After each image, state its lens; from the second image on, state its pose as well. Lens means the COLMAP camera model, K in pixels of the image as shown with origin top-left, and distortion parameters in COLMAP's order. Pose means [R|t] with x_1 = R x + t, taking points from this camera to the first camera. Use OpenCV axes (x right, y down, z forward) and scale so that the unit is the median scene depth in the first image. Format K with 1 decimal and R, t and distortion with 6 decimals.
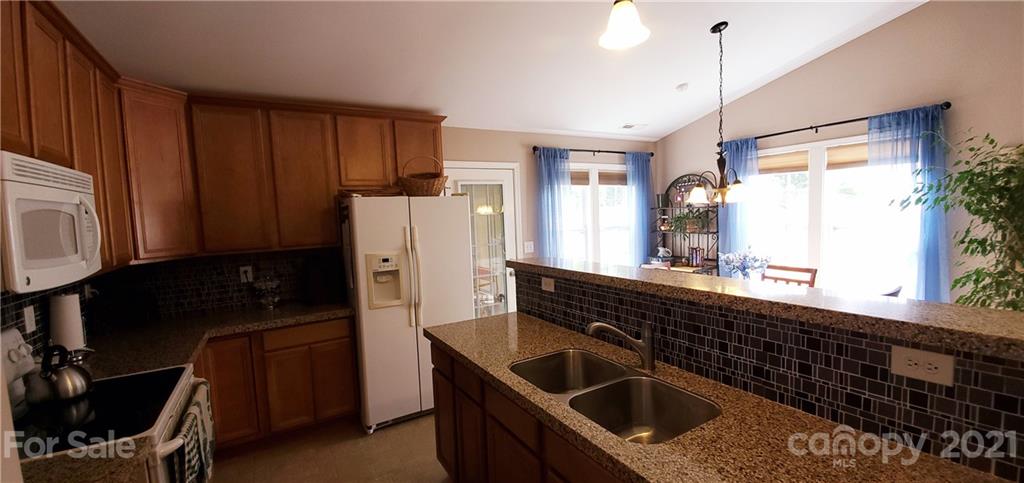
lens RADIAL K [[407.0, 0, 505.9], [0, 407.0, 244.1], [0, 0, 1]] dist [0.014426, -0.018705]
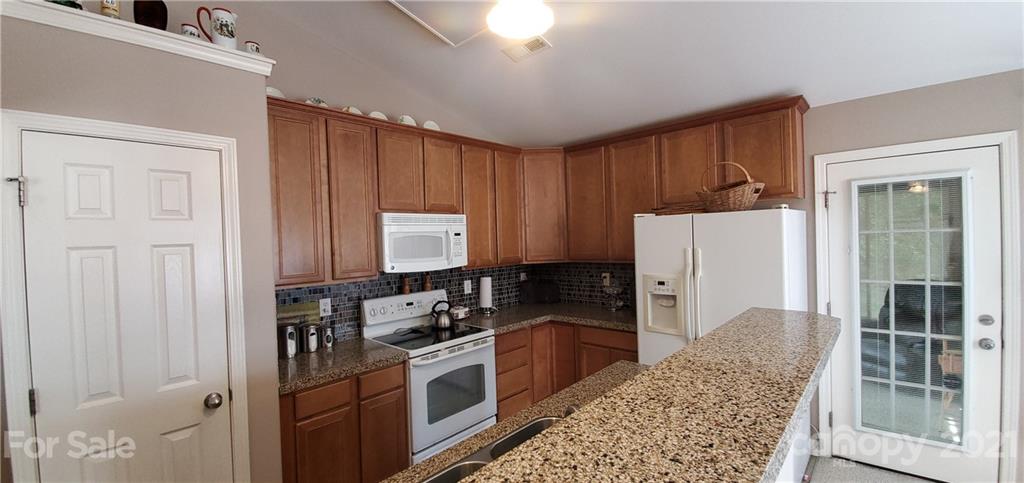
lens RADIAL K [[406.5, 0, 509.5], [0, 406.5, 236.9], [0, 0, 1]] dist [0.026874, 0.000057]
pose [[0.282840, 0.027159, -0.958783, 0.466635], [-0.050635, 0.998628, 0.013351, -0.056550], [0.957830, 0.044772, 0.283827, 0.361398]]
